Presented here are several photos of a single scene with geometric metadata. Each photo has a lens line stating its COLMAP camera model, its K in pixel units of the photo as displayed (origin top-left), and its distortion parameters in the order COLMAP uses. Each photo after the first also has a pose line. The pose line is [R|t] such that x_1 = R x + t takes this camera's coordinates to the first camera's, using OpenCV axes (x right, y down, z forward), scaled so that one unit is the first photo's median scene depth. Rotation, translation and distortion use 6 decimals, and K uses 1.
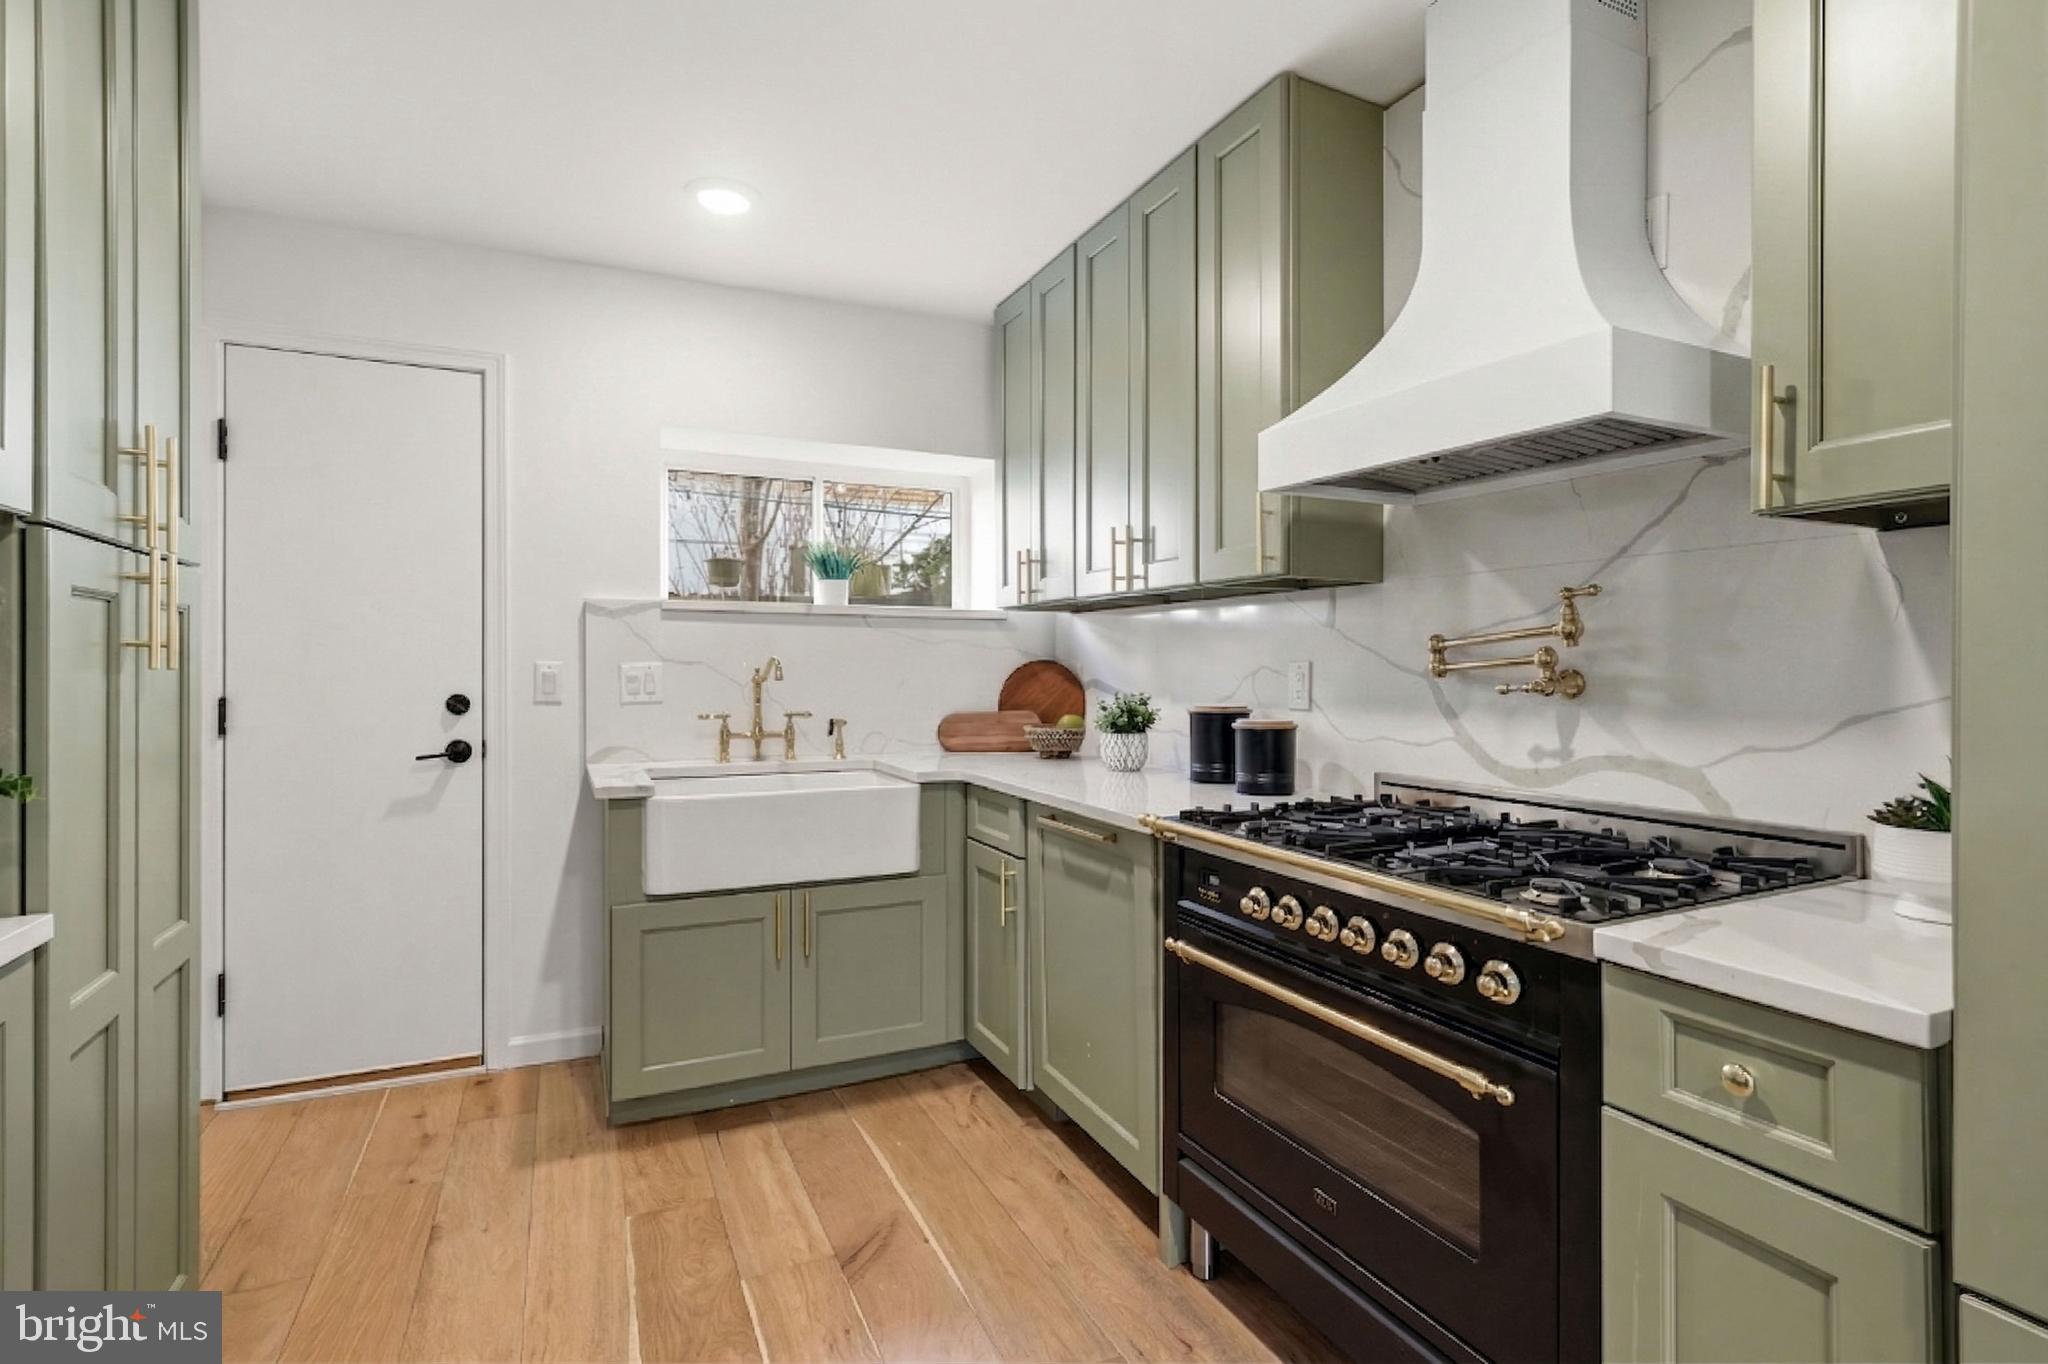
lens RADIAL K [[926.1, 0, 1004.8], [0, 926.1, 681.0], [0, 0, 1]] dist [-0.002108, -0.000045]
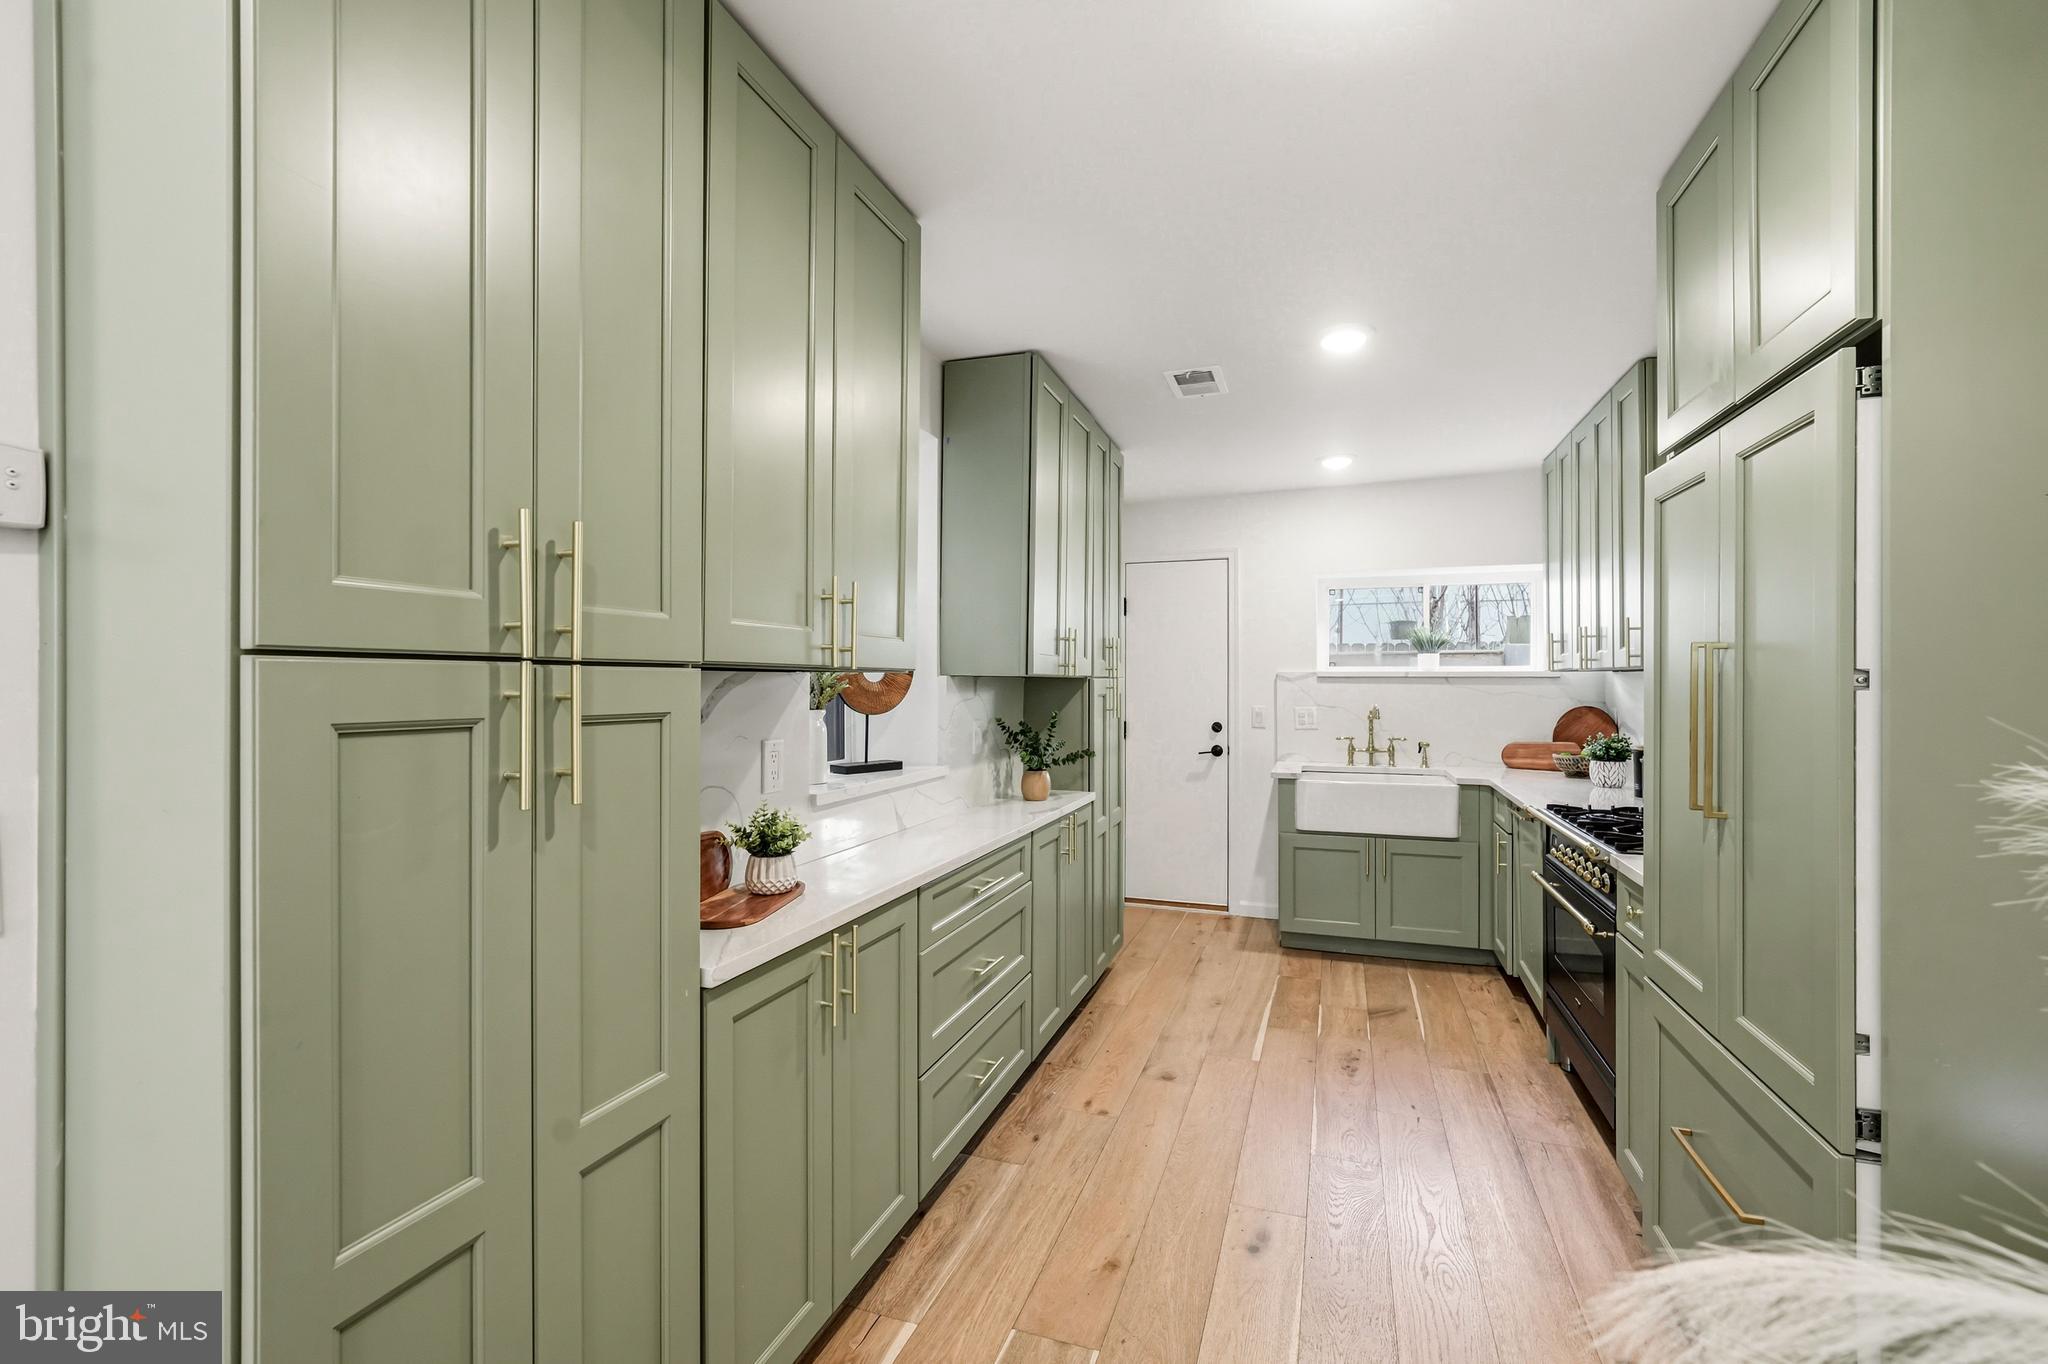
lens RADIAL K [[819.3, 0, 1024.0], [0, 819.3, 682.0], [0, 0, 1]] dist [-0.000649, -0.000056]
pose [[0.694150, -0.009497, -0.719768, 0.406788], [-0.003167, 0.999863, -0.016247, -0.043938], [0.719824, 0.013557, 0.694025, -0.544725]]
